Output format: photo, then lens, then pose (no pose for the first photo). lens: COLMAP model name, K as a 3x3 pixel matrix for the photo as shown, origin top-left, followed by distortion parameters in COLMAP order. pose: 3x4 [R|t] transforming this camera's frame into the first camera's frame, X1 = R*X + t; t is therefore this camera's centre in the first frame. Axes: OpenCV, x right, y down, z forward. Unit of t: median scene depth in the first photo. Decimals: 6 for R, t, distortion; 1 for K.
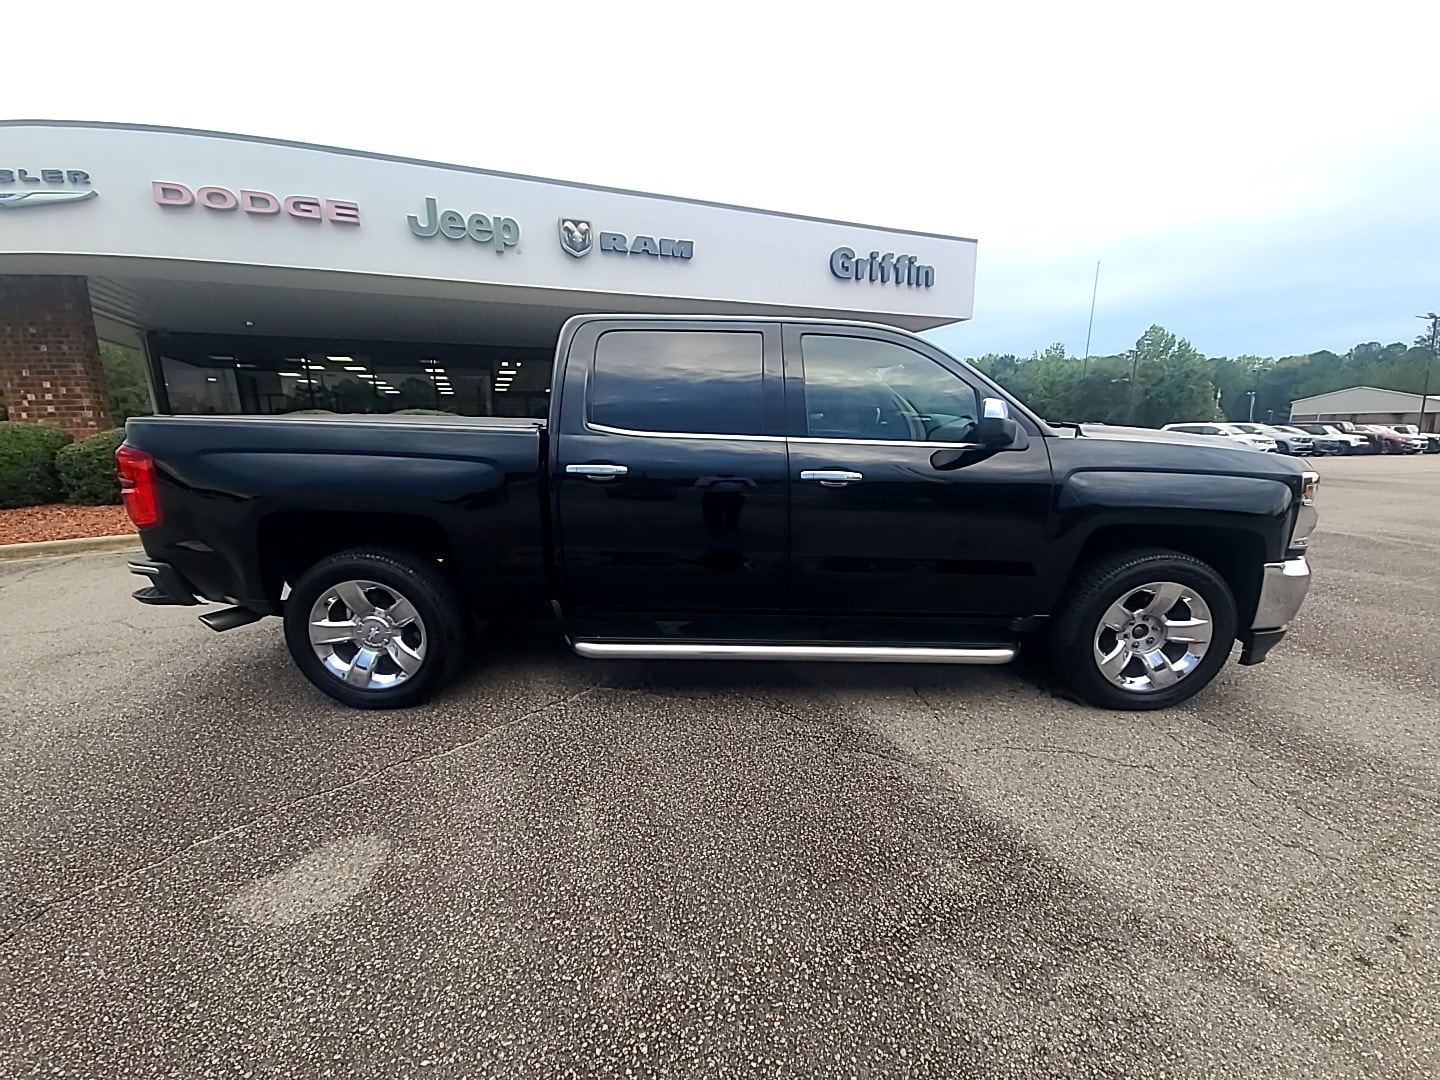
lens RADIAL K [[578.1, 0, 723.1], [0, 578.1, 546.3], [0, 0, 1]] dist [0.027096, -0.021218]
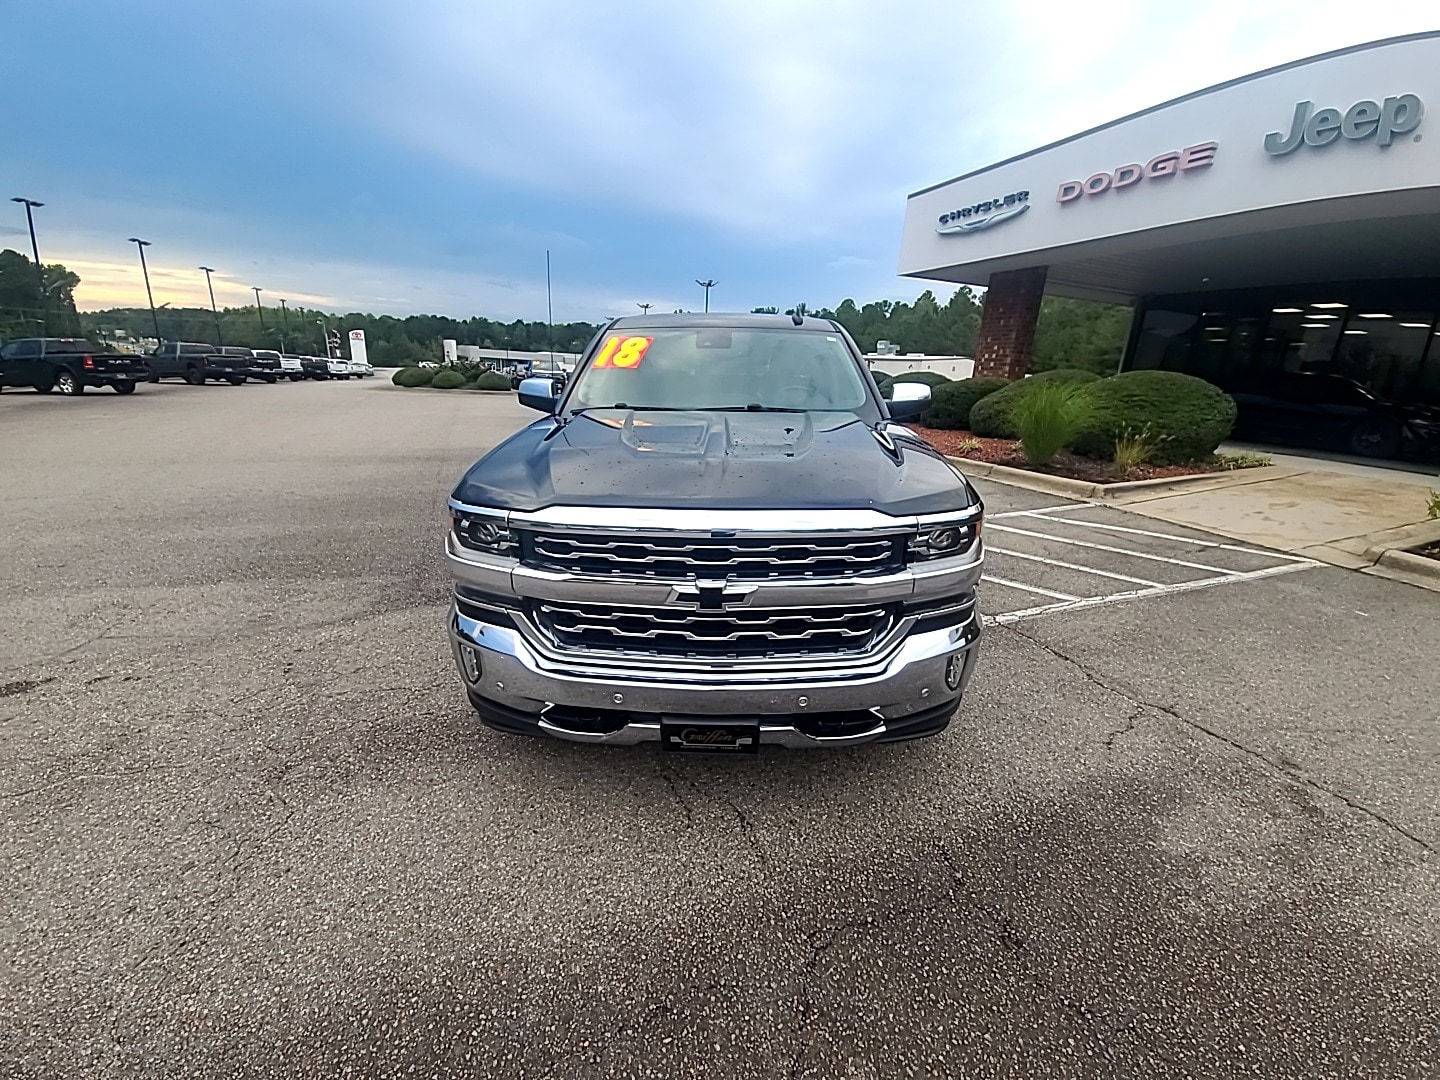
lens RADIAL K [[578.1, 0, 723.1], [0, 578.1, 546.3], [0, 0, 1]] dist [0.027096, -0.021218]
pose [[-0.019315, 0.304103, -0.952443, 0.398002], [-0.242652, 0.922714, 0.299532, -0.075210], [0.969921, 0.236898, 0.055969, 0.307489]]
